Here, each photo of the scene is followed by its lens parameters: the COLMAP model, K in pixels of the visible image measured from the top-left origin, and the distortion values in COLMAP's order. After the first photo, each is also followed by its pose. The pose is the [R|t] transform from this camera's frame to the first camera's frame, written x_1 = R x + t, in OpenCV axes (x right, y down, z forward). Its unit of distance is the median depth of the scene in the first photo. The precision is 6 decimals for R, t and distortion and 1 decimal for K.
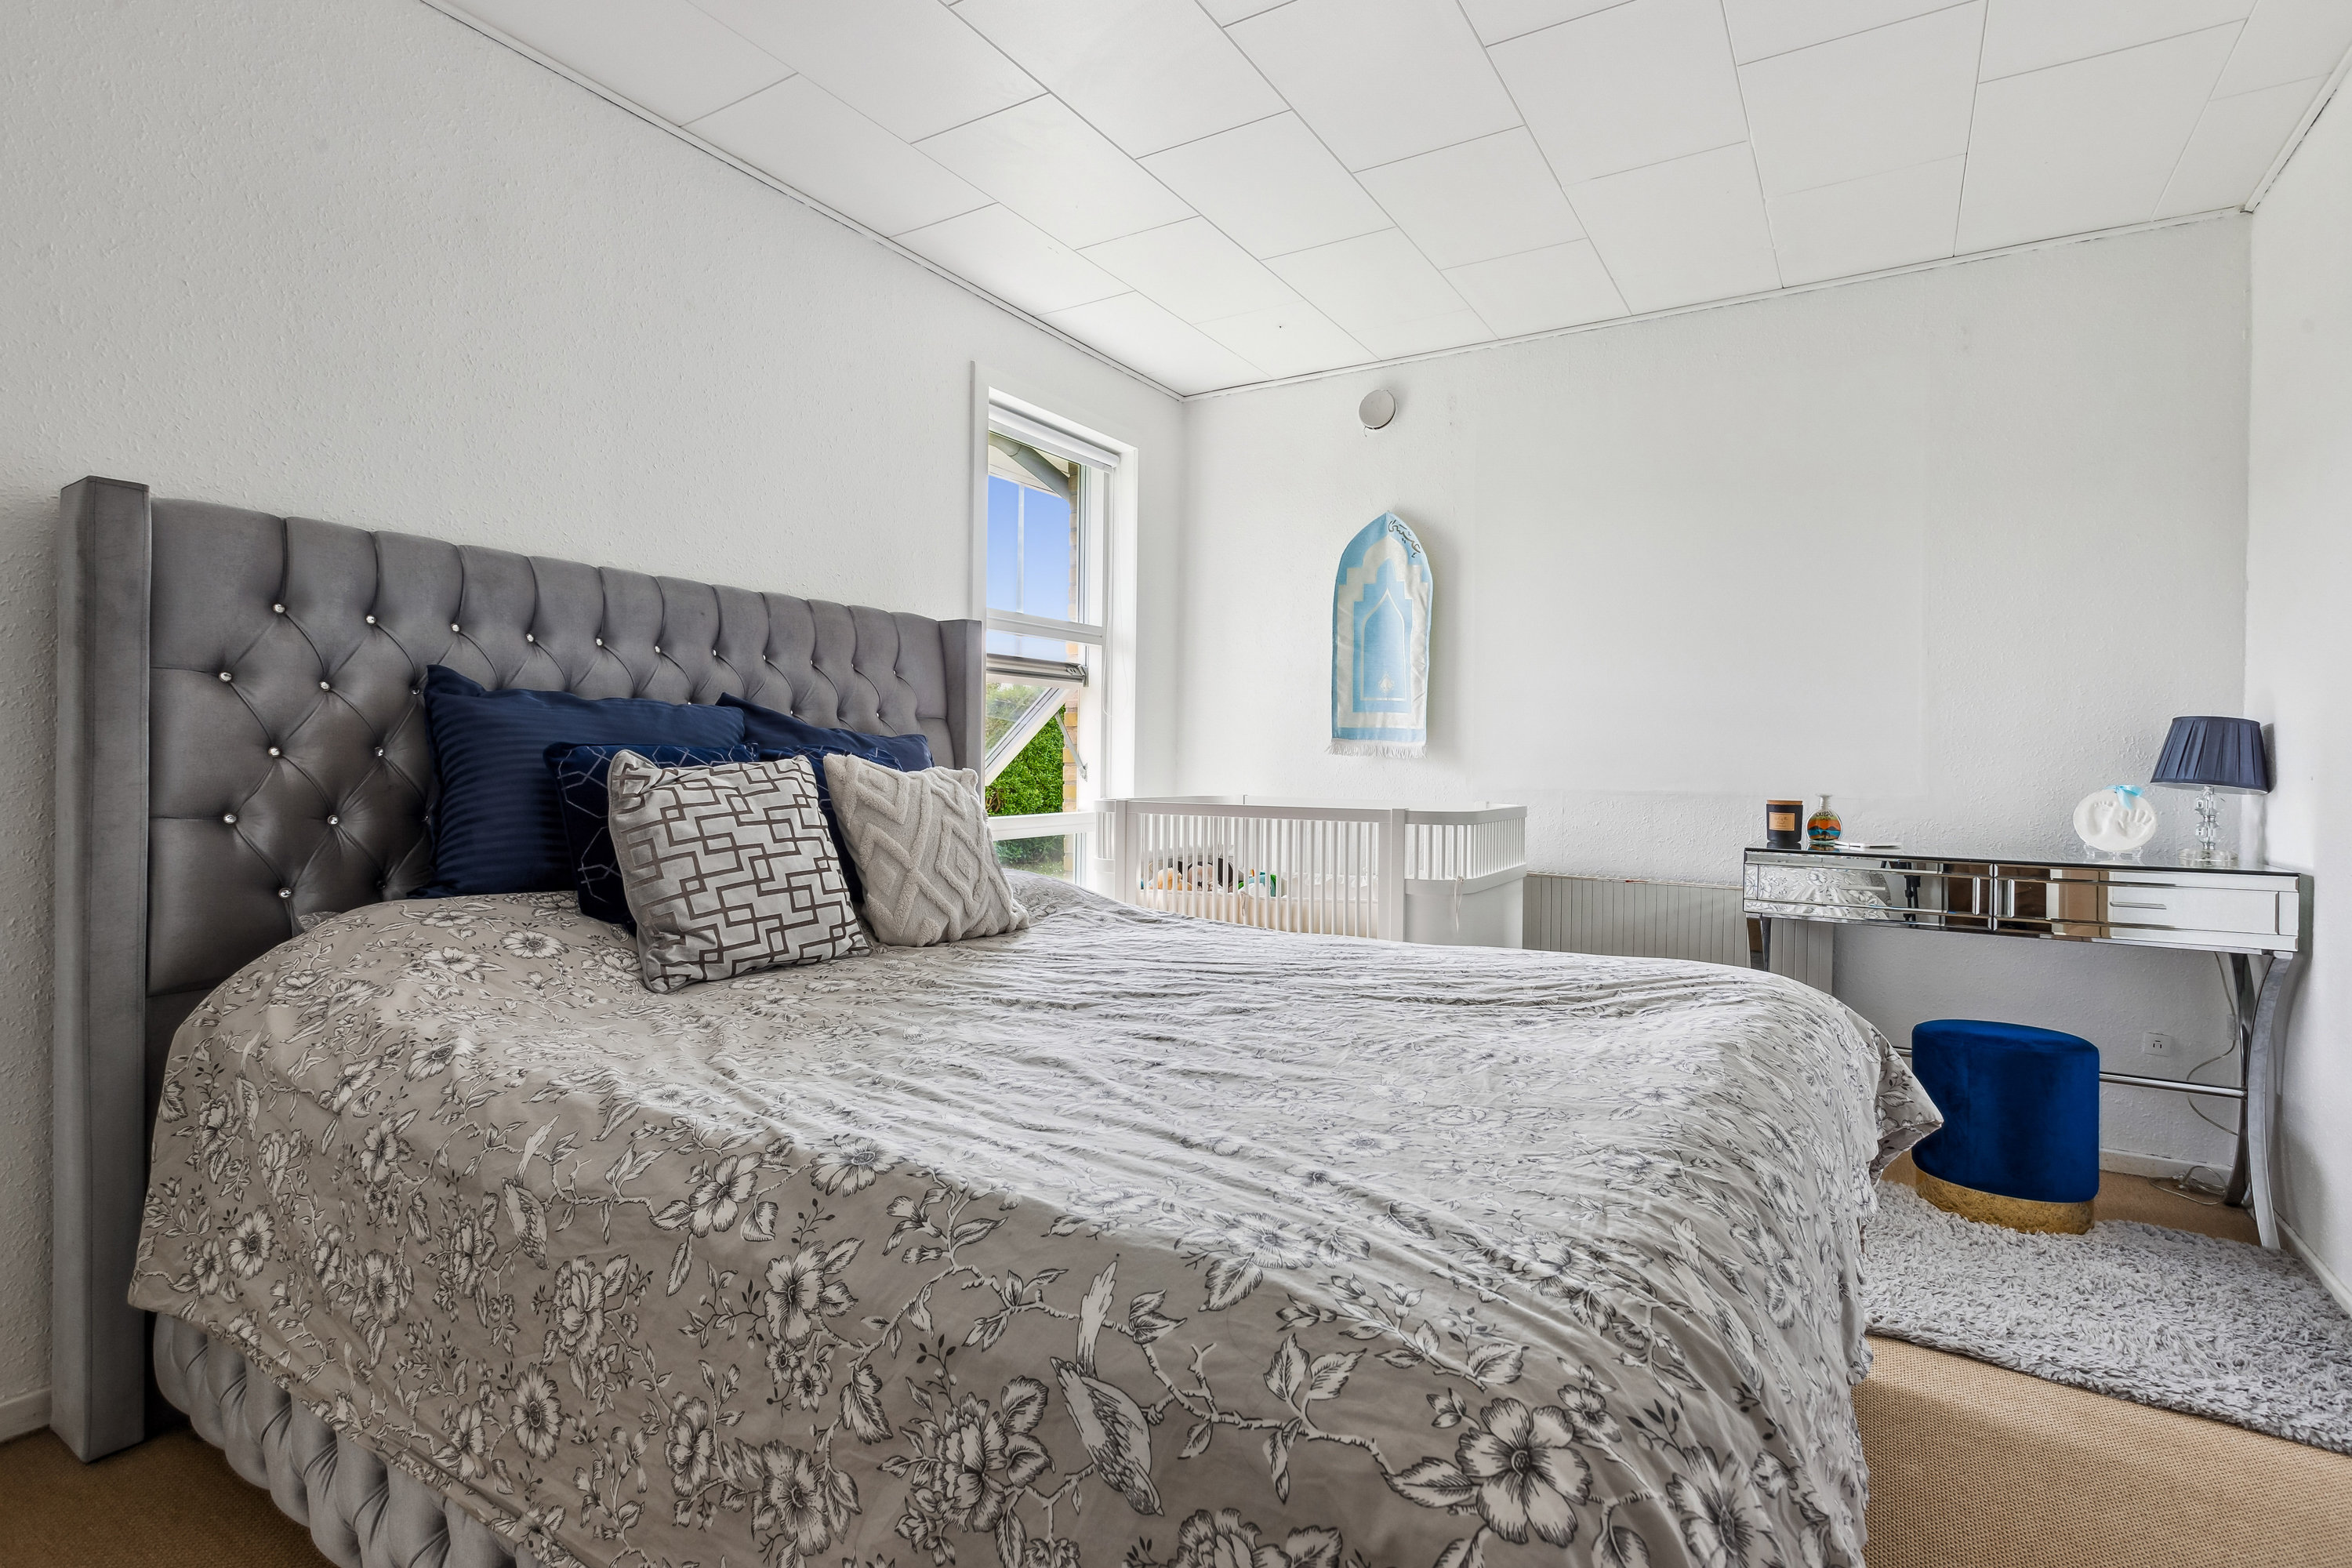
lens RADIAL K [[1135.2, 0, 1181.0], [0, 1135.2, 756.4], [0, 0, 1]] dist [-0.001978, -0.000074]
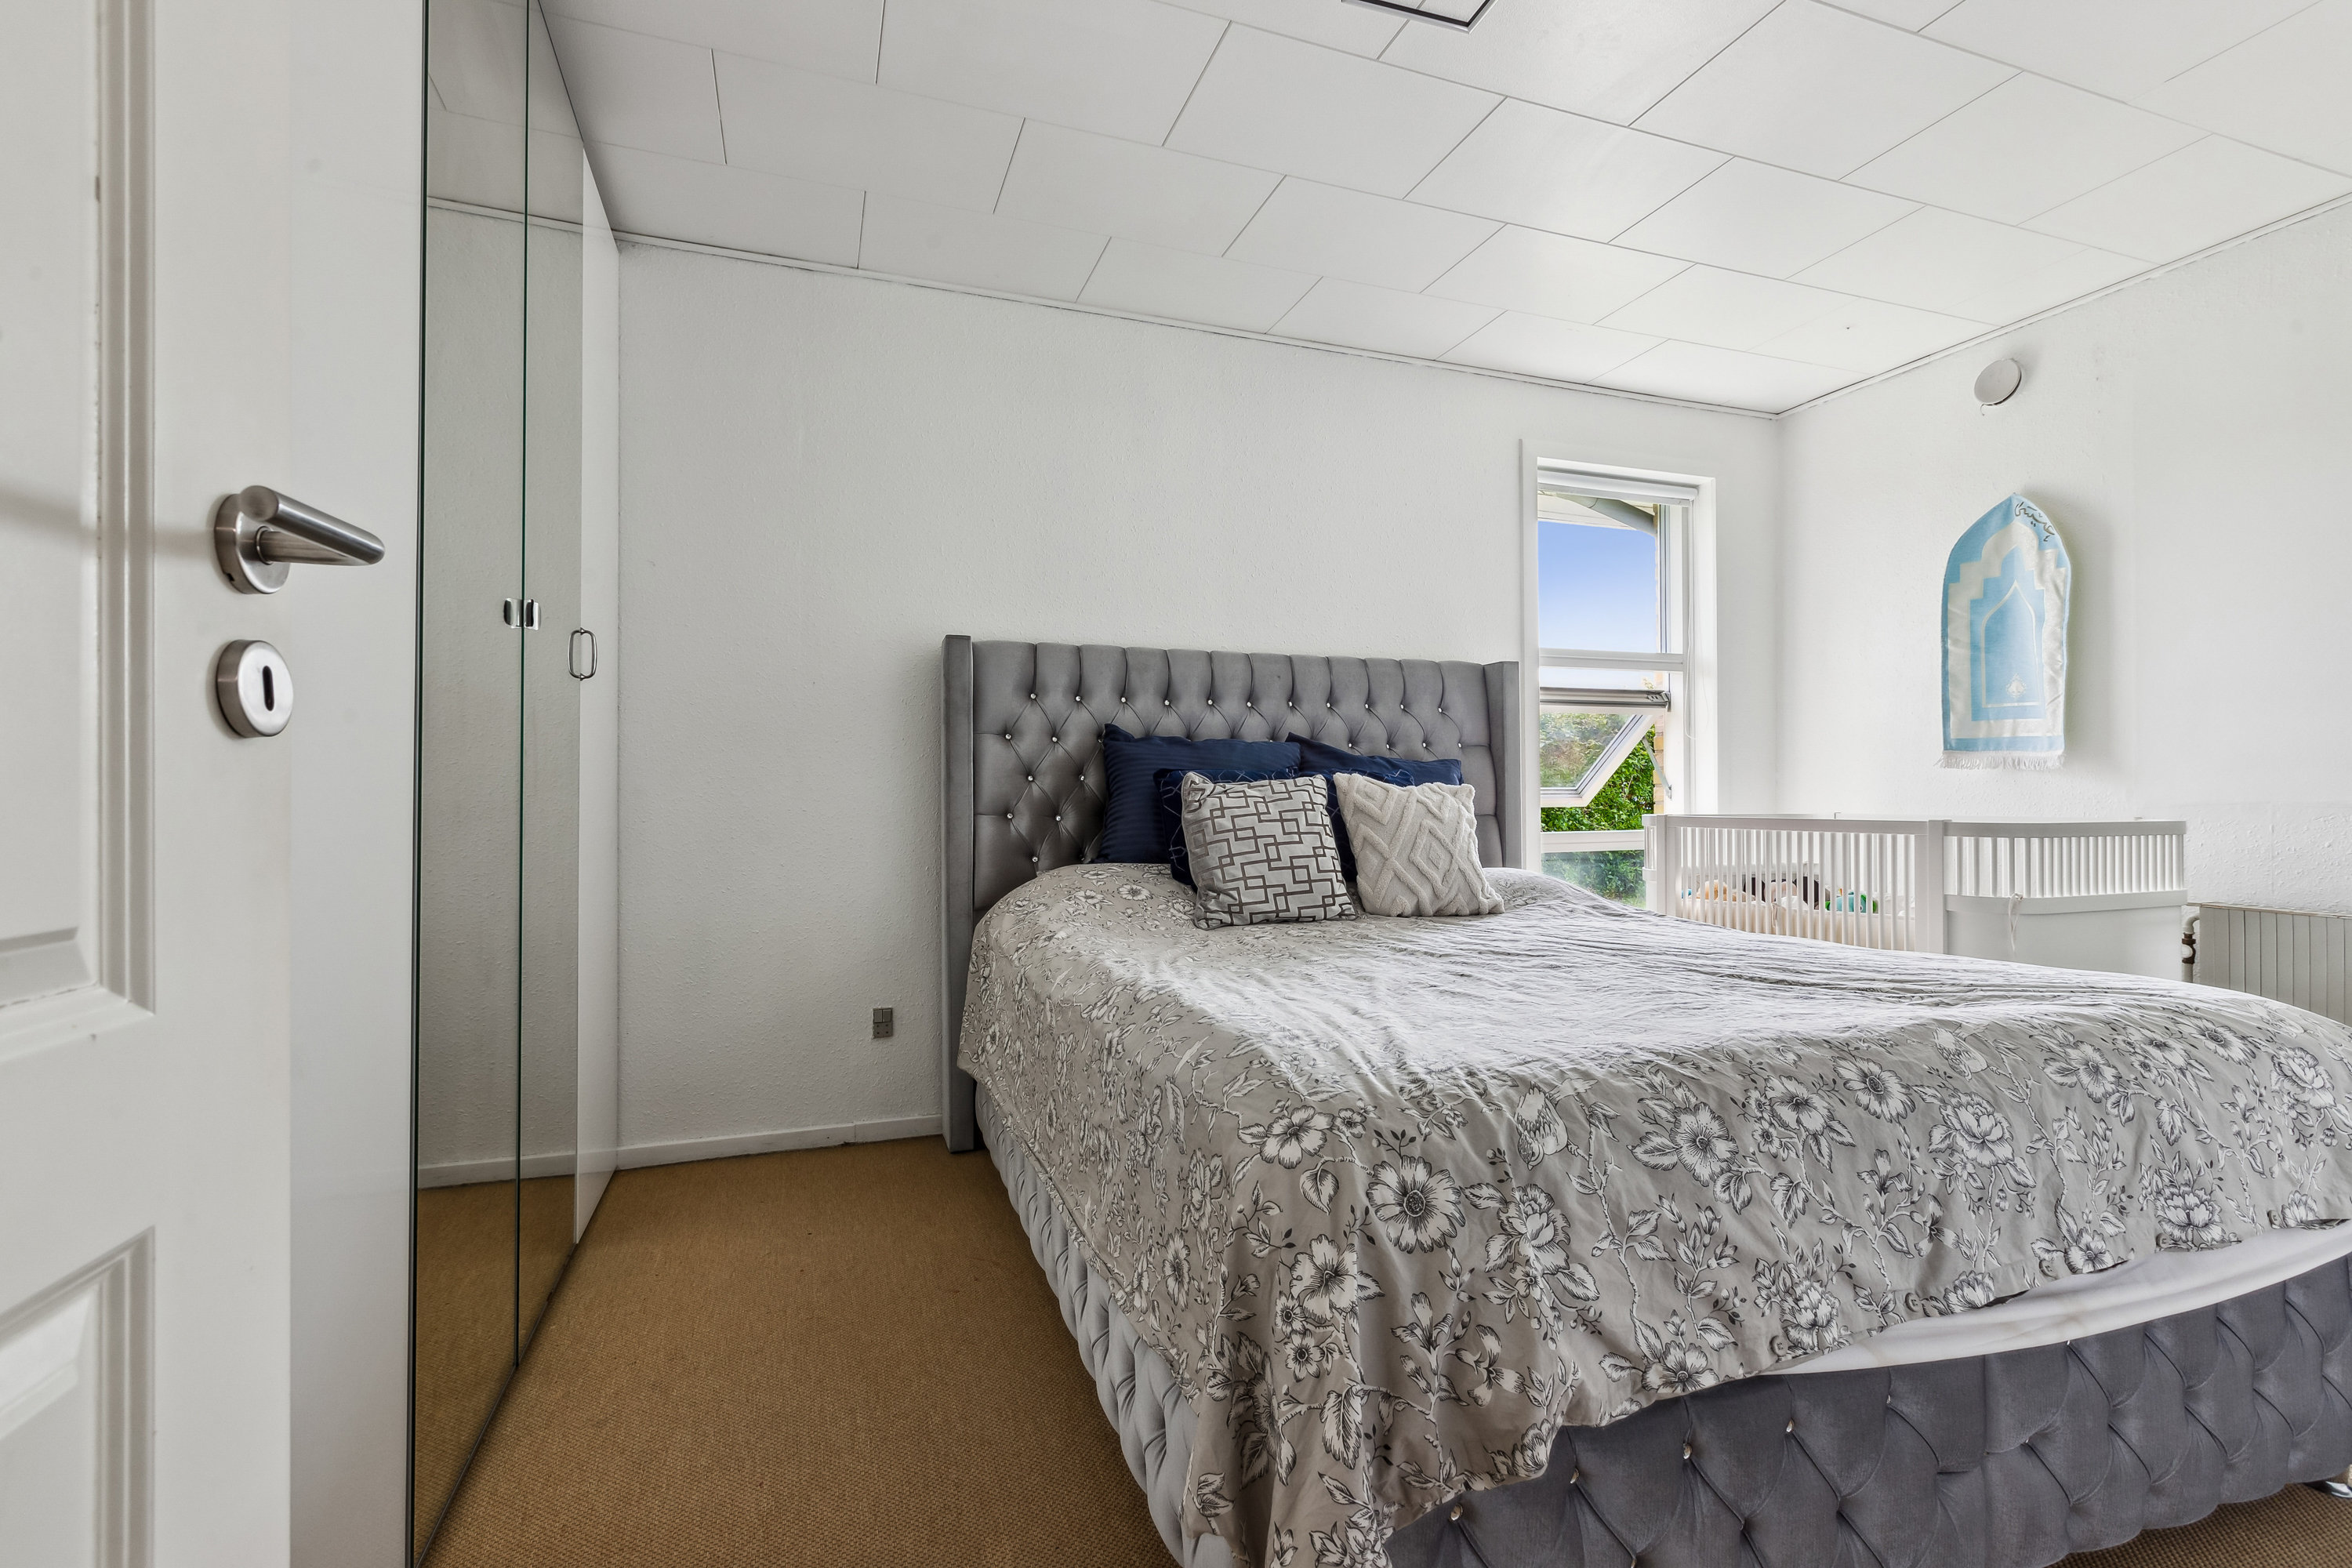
lens RADIAL K [[1067.0, 0, 1176.0], [0, 1067.0, 784.0], [0, 0, 1]] dist [0.003539, 0.000700]
pose [[0.779825, -0.020266, -0.625670, 0.359397], [0.014109, 0.999791, -0.014800, 0.028709], [0.625839, 0.002714, 0.779948, -0.126579]]
